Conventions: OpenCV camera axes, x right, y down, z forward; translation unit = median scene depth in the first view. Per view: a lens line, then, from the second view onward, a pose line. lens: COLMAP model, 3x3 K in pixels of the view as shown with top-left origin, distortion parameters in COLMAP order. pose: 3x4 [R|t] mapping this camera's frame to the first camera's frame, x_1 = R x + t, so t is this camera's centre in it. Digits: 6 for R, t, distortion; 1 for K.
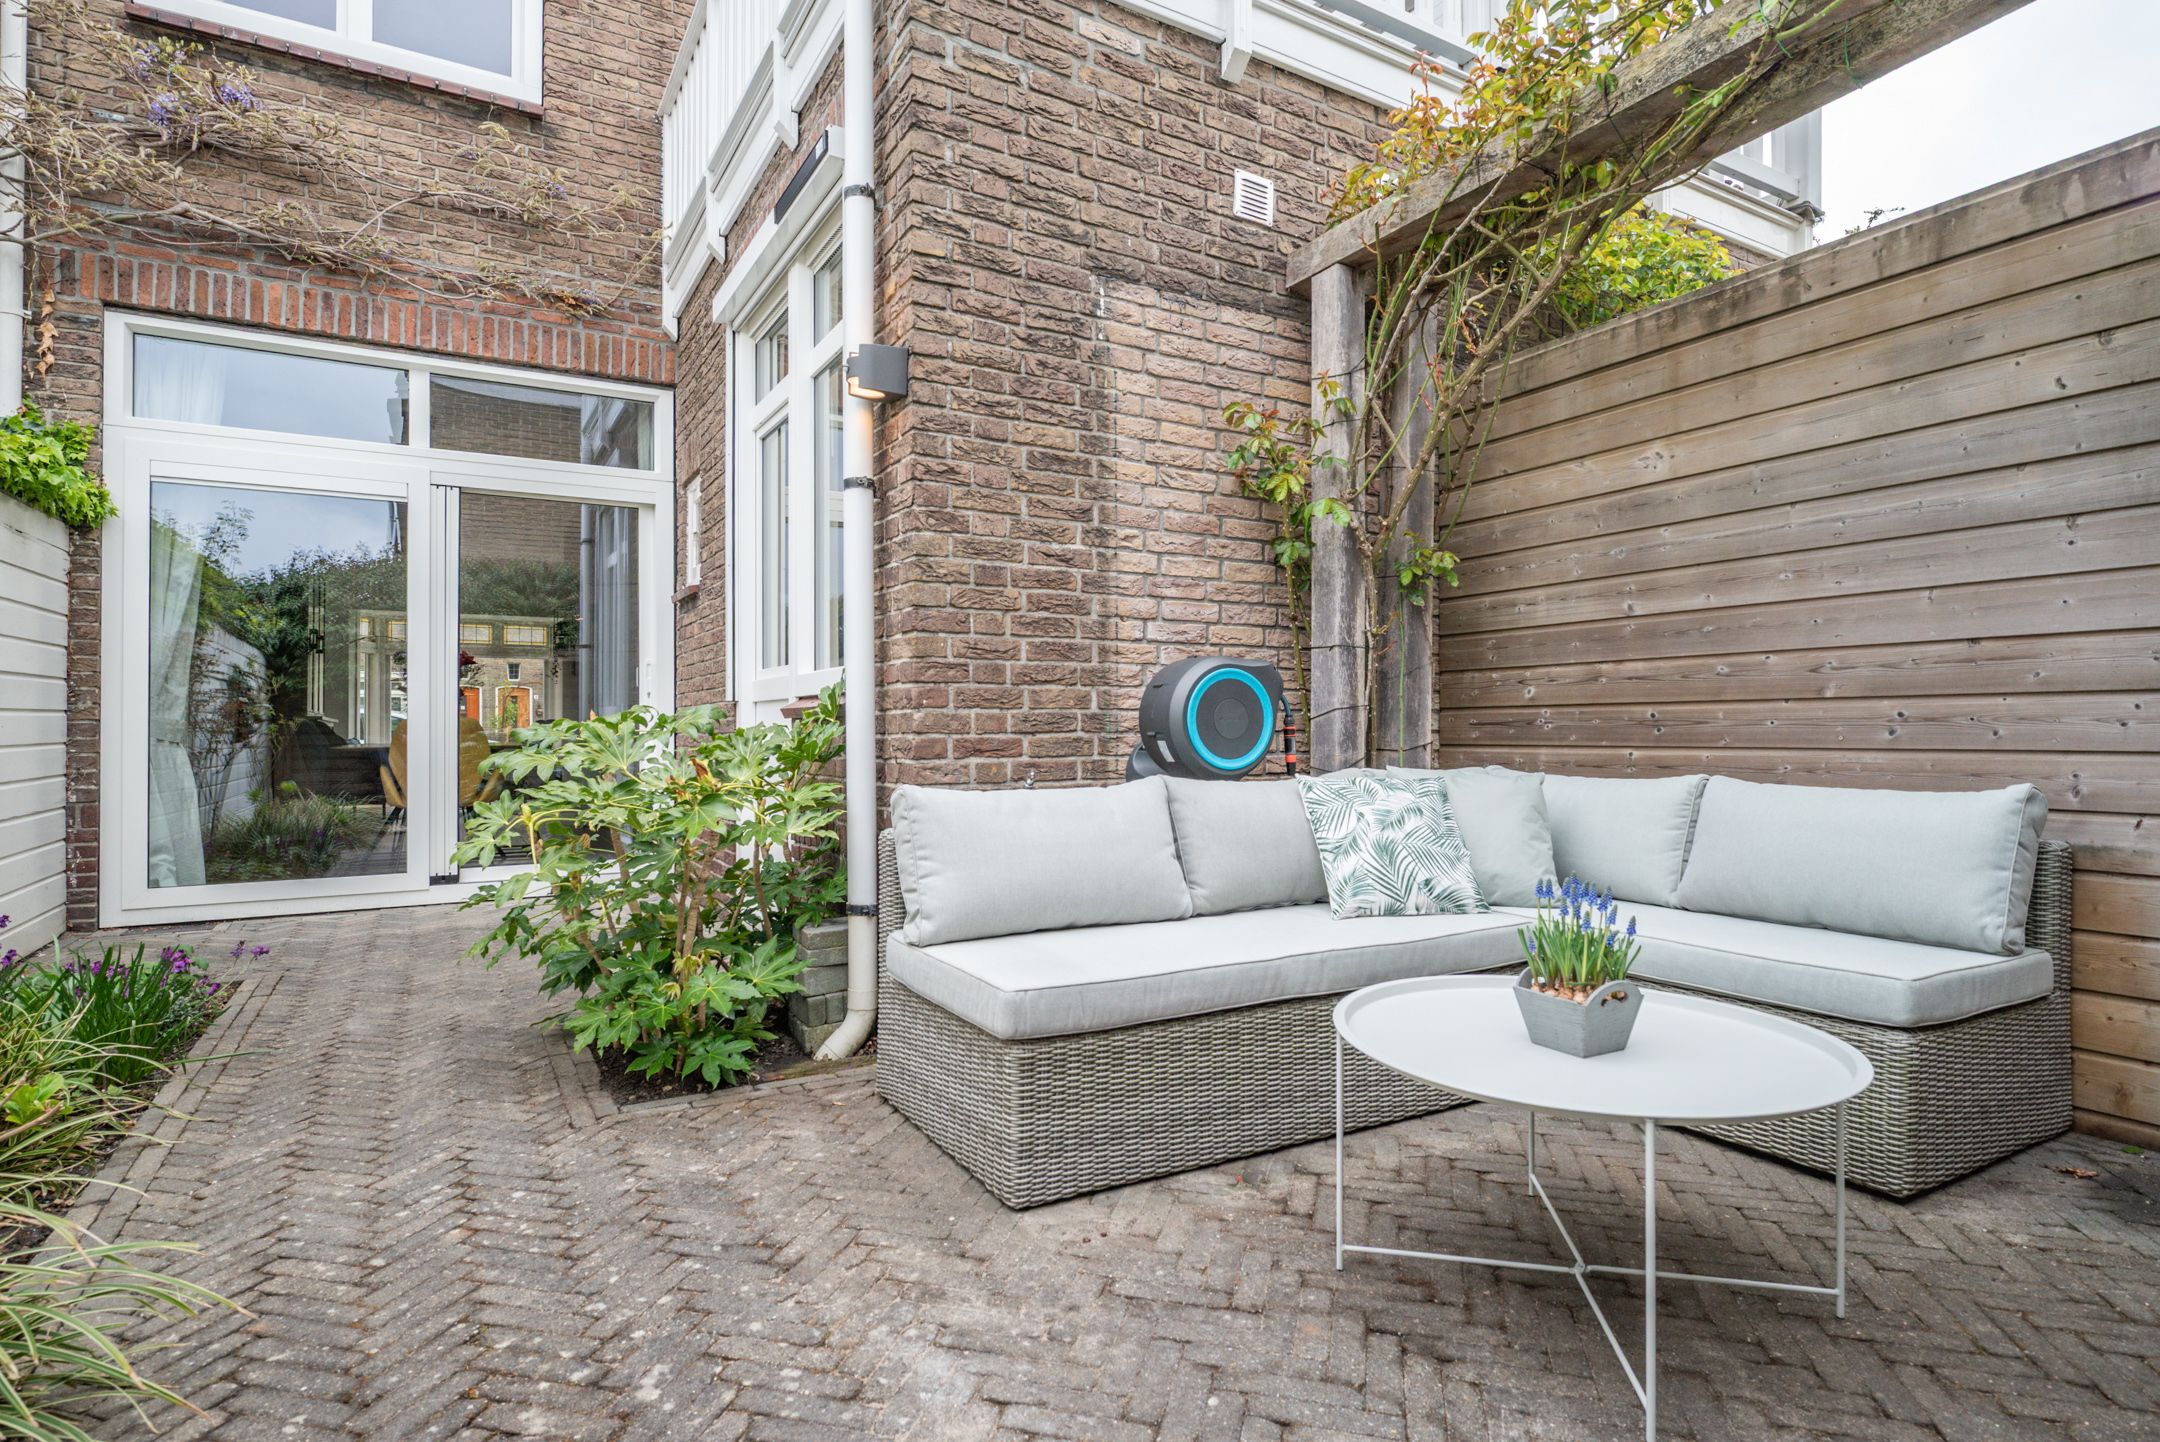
lens RADIAL K [[1085.2, 0, 1091.4], [0, 1085.2, 714.5], [0, 0, 1]] dist [0.002296, -0.002254]
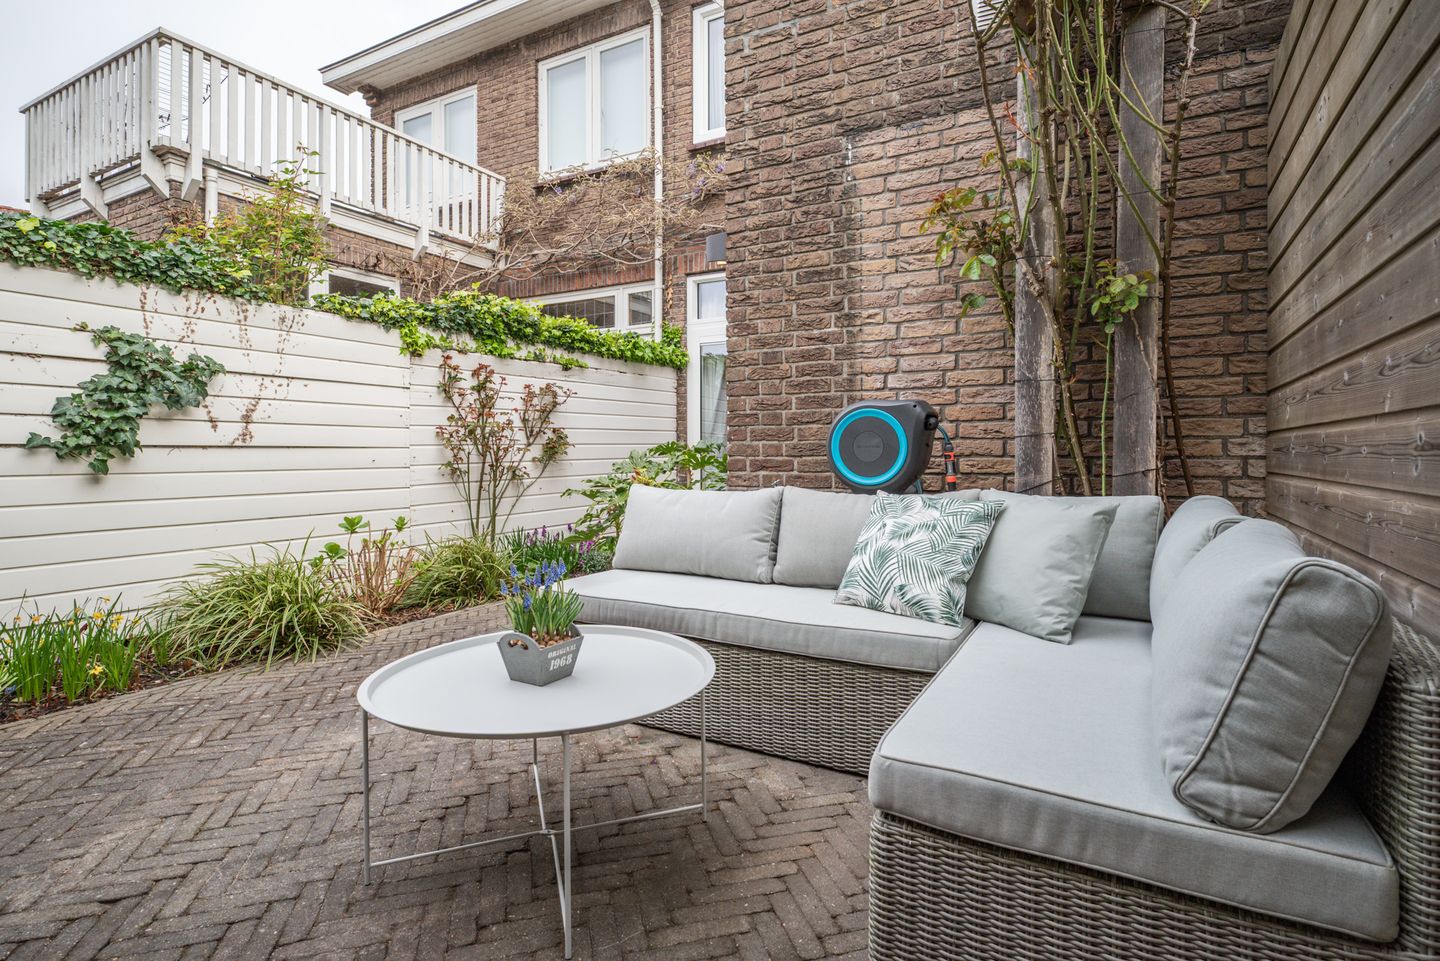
lens RADIAL K [[723.5, 0, 752.9], [0, 723.5, 446.8], [0, 0, 1]] dist [0.002296, -0.002254]
pose [[0.529872, -0.002463, -0.848074, 0.784118], [0.012567, 0.999909, 0.004948, -0.002304], [0.847984, -0.013280, 0.529855, 0.403167]]
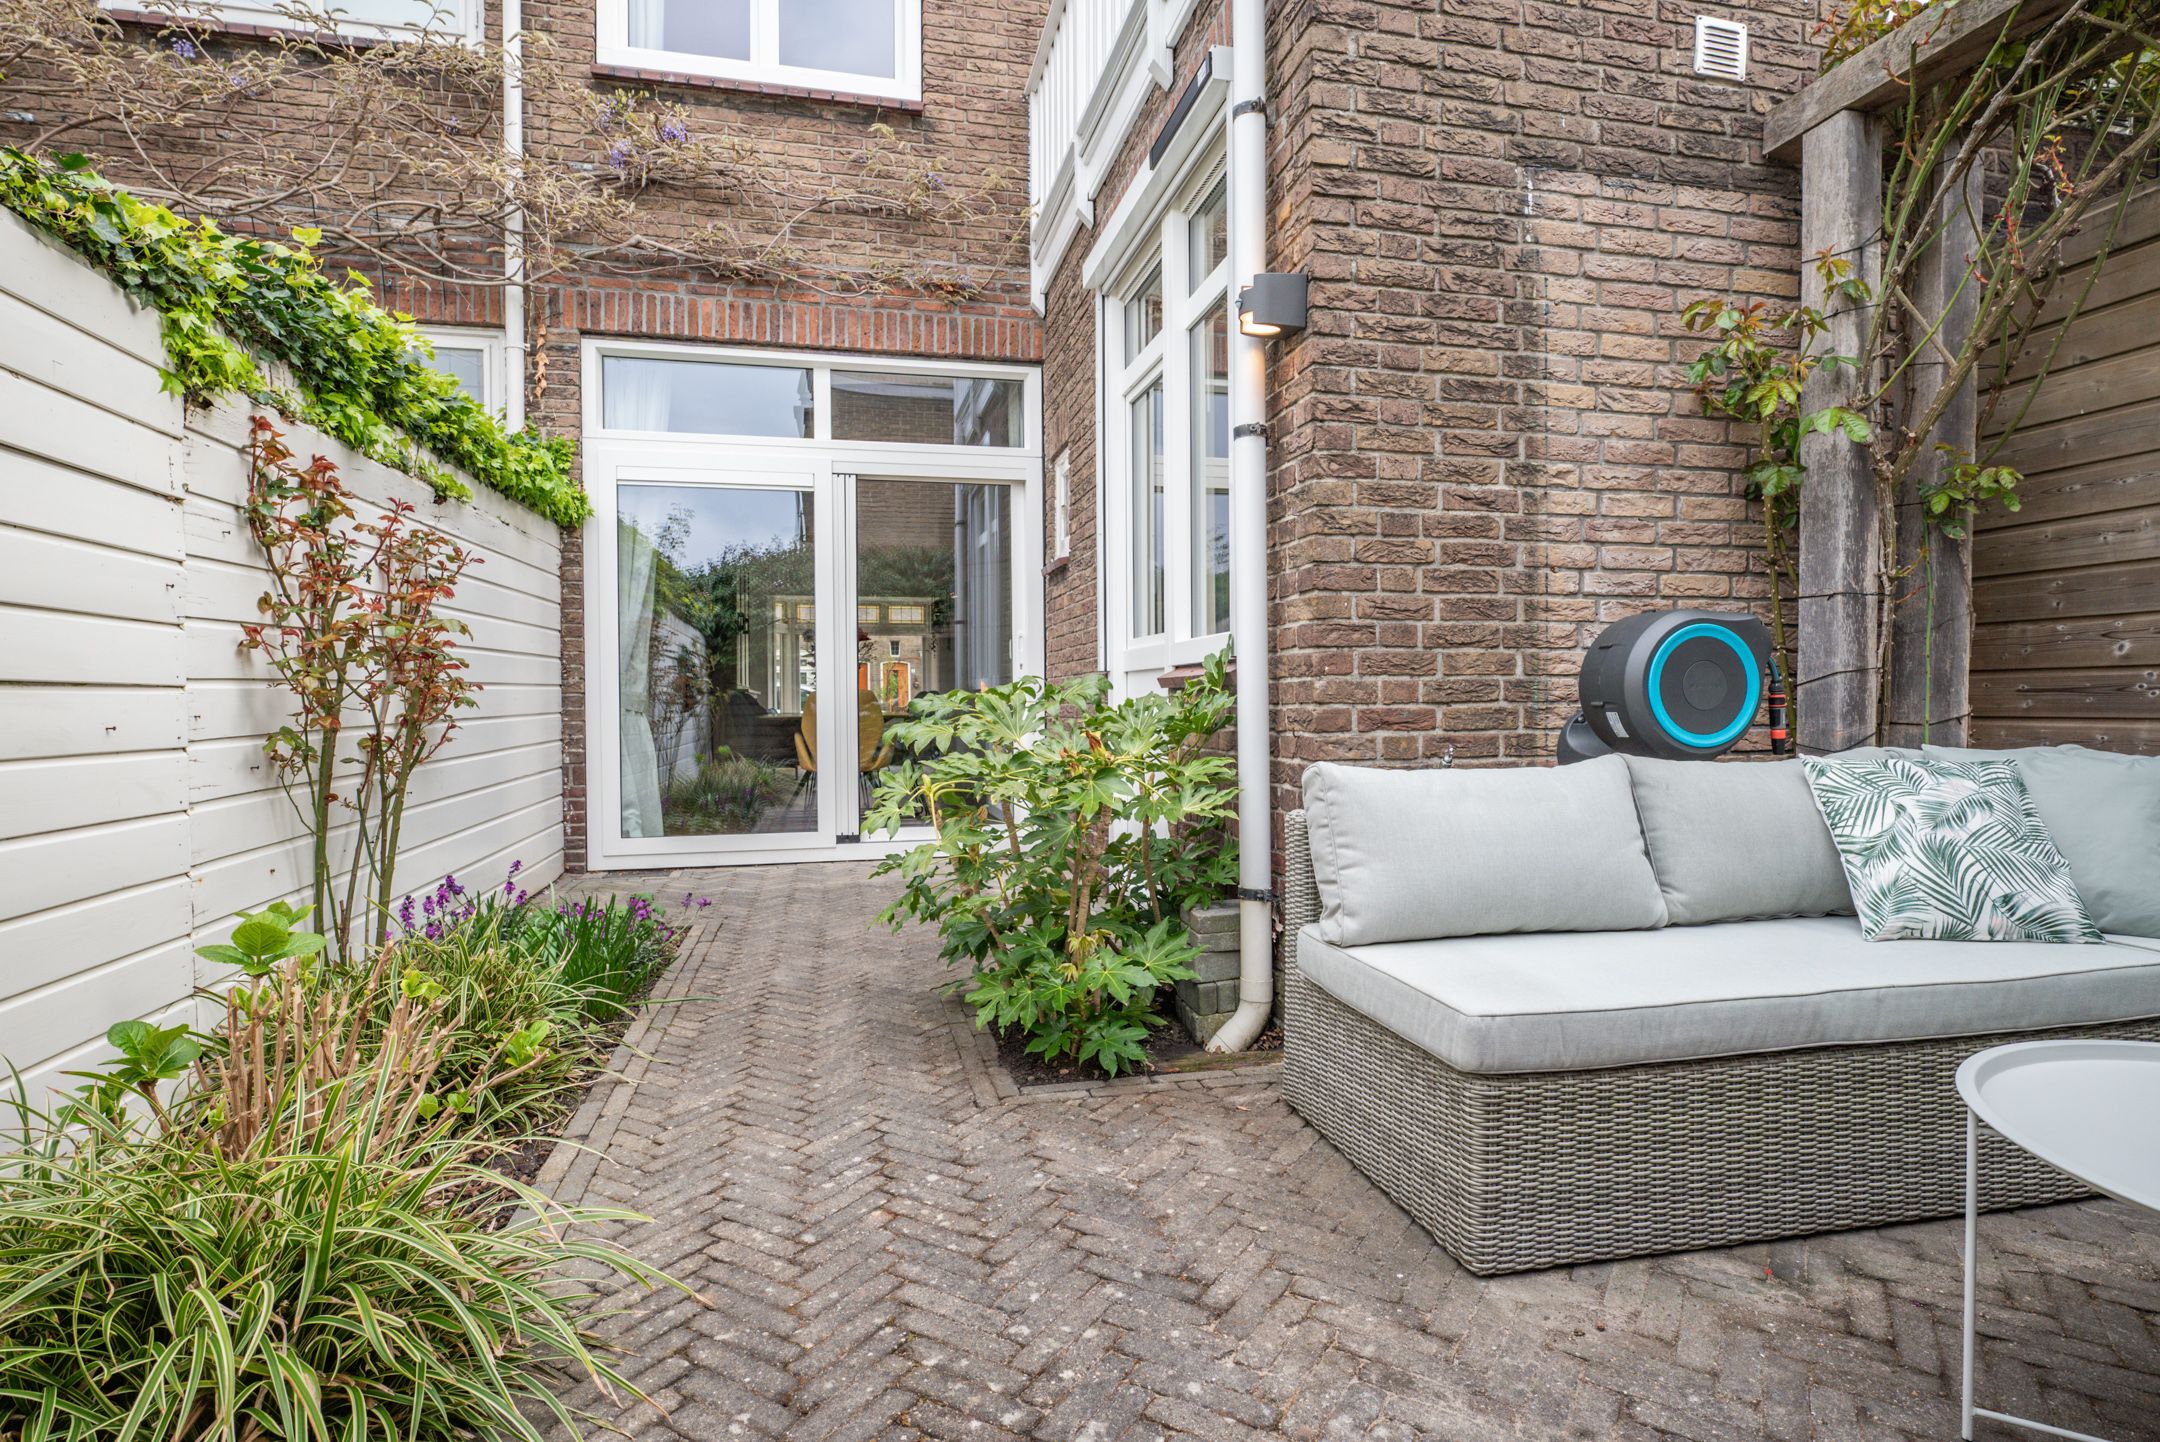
lens RADIAL K [[1085.2, 0, 1109.3], [0, 1085.2, 712.1], [0, 0, 1]] dist [0.002296, -0.002254]
pose [[0.956874, 0.000995, -0.290500, -0.061253], [0.006352, 0.999683, 0.024346, 0.001245], [0.290432, -0.025141, 0.956565, 0.082134]]
